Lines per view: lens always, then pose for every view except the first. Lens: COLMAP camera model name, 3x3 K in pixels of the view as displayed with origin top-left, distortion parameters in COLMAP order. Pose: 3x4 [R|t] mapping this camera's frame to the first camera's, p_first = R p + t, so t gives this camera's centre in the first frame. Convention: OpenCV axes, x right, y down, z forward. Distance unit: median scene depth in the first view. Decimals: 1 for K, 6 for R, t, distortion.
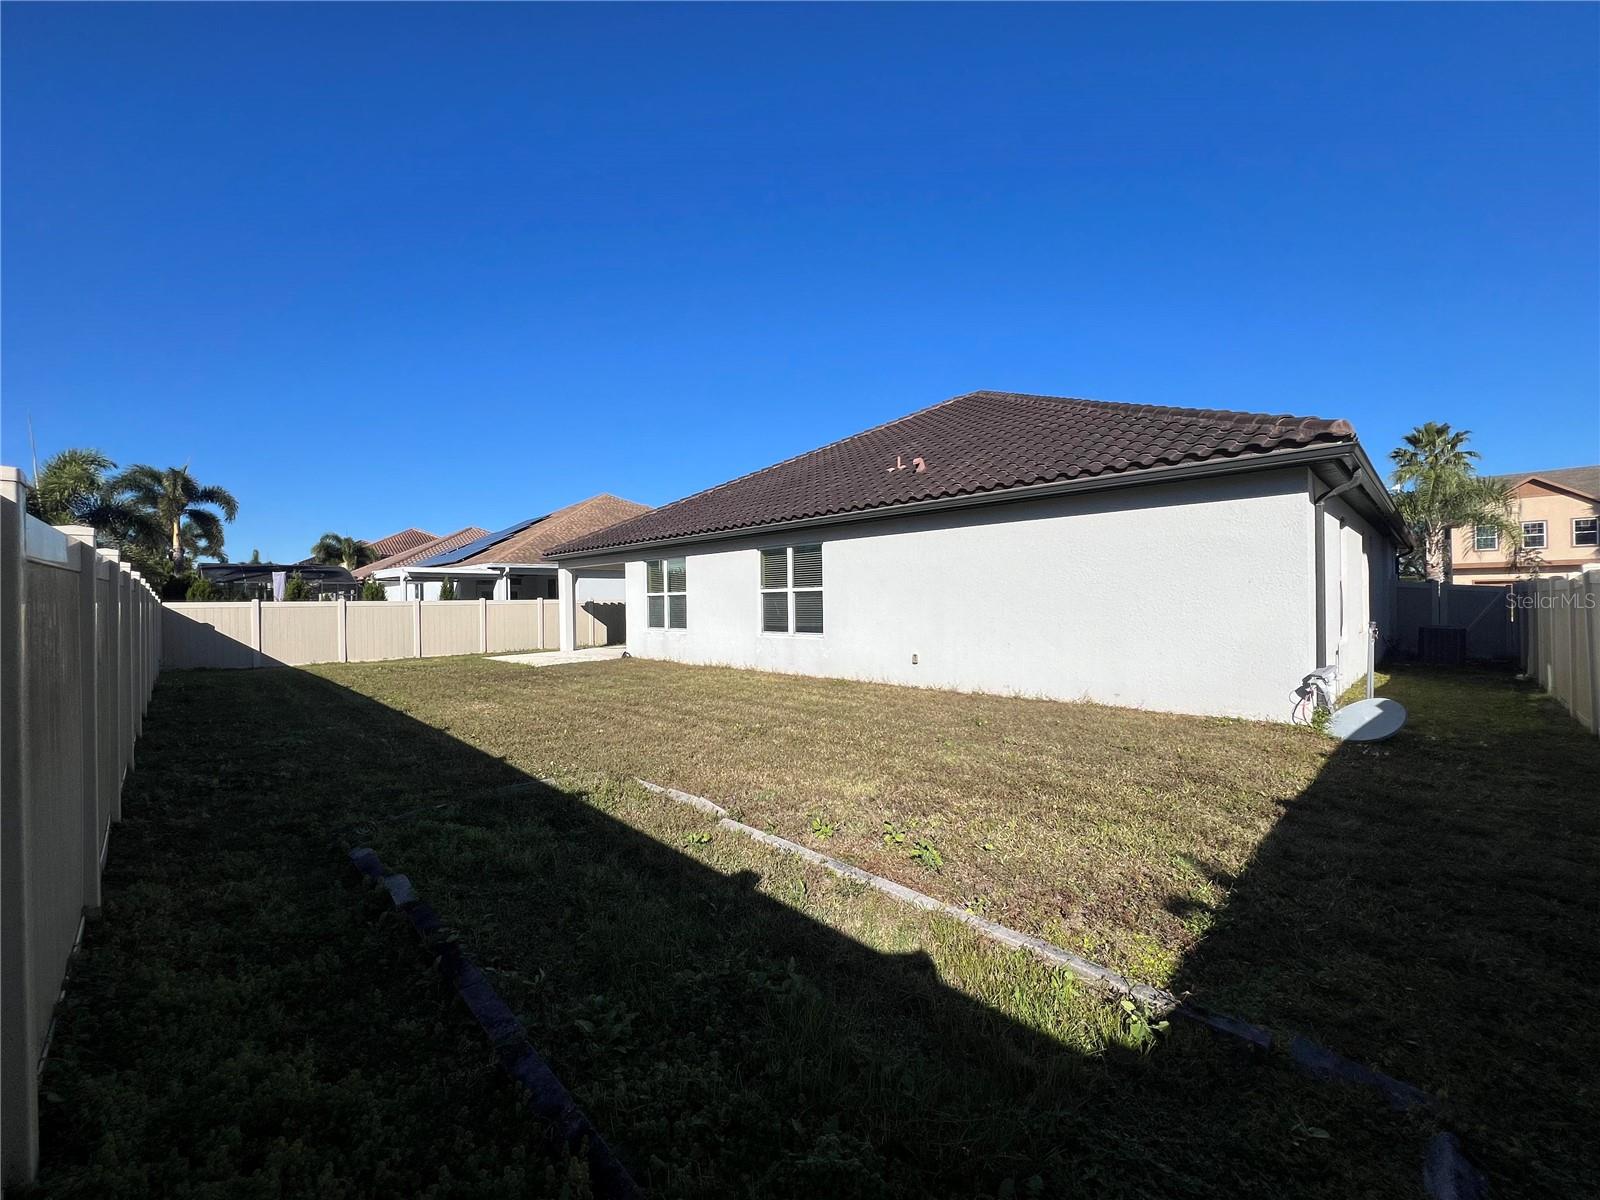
lens RADIAL K [[636.0, 0, 808.6], [0, 636.0, 599.9], [0, 0, 1]] dist [-0.002805, 0.000816]
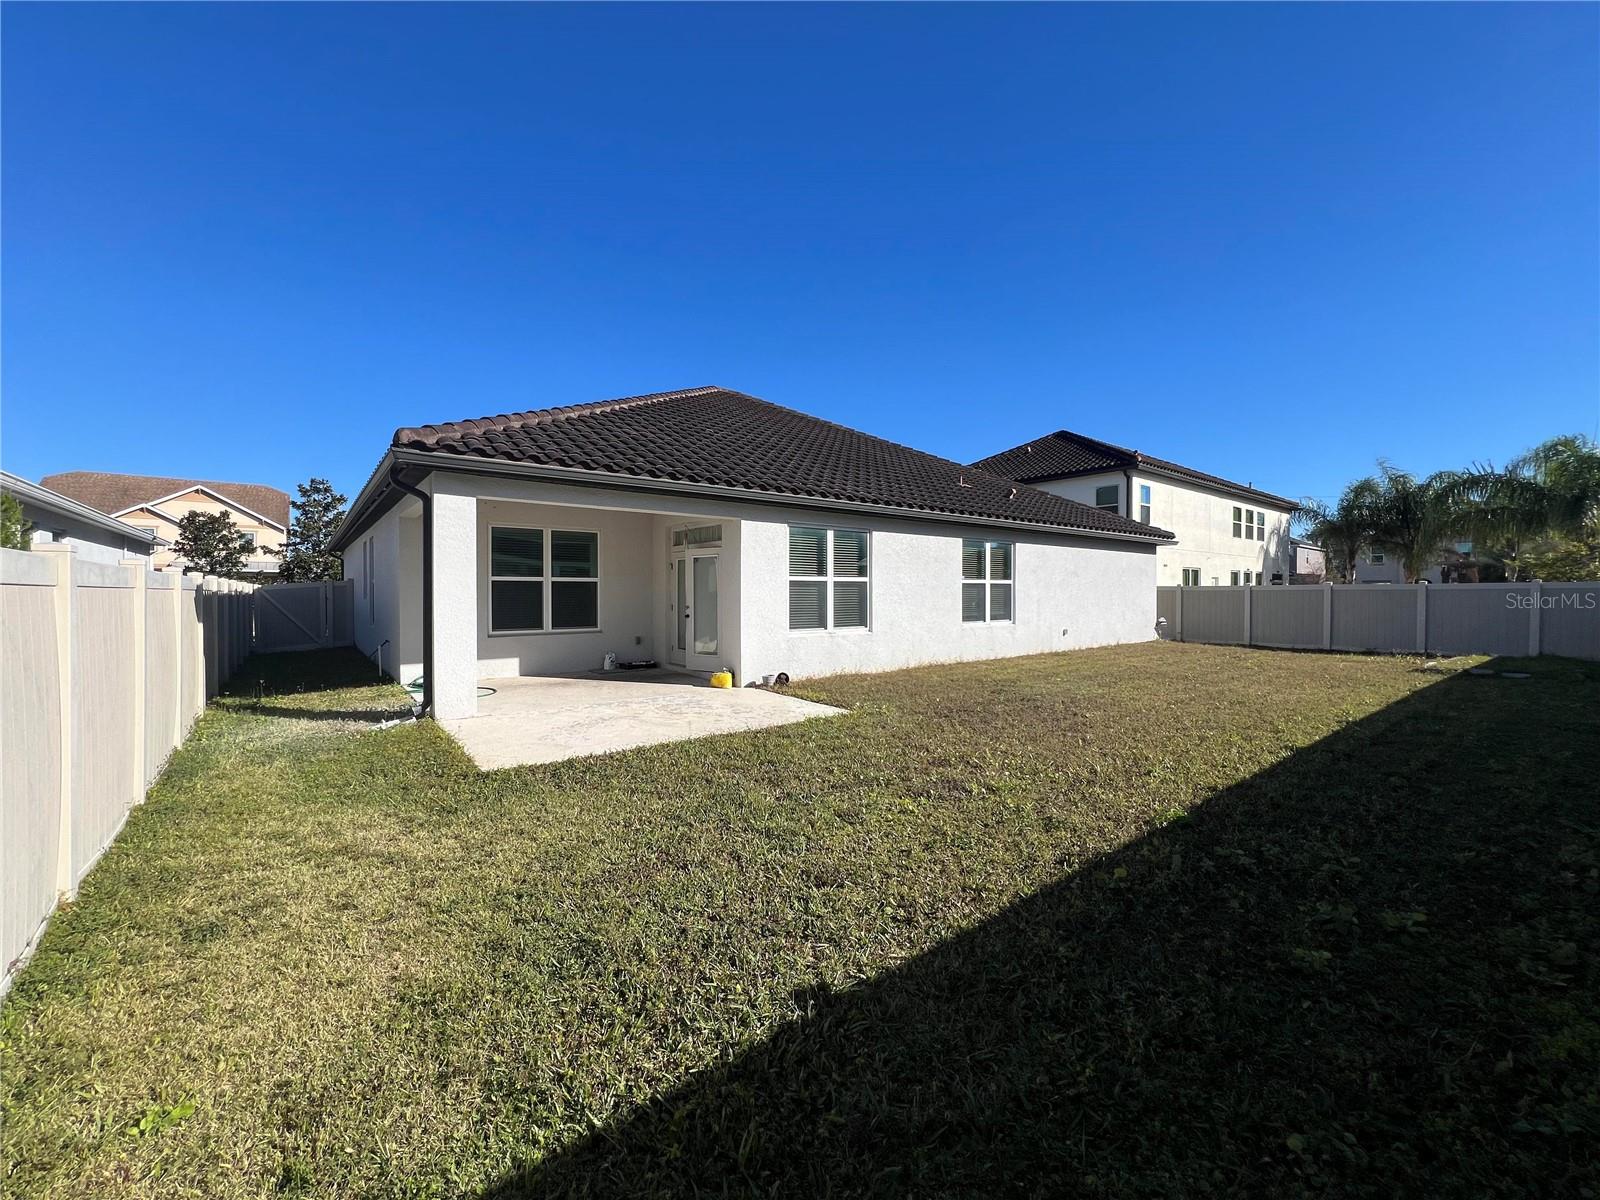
lens RADIAL K [[636.0, 0, 795.0], [0, 636.0, 599.0], [0, 0, 1]] dist [-0.002805, 0.000816]
pose [[0.126749, 0.000772, 0.991935, -1.067497], [-0.002986, 0.999995, -0.000397, 0.014740], [-0.991930, -0.002912, 0.126750, 1.120918]]
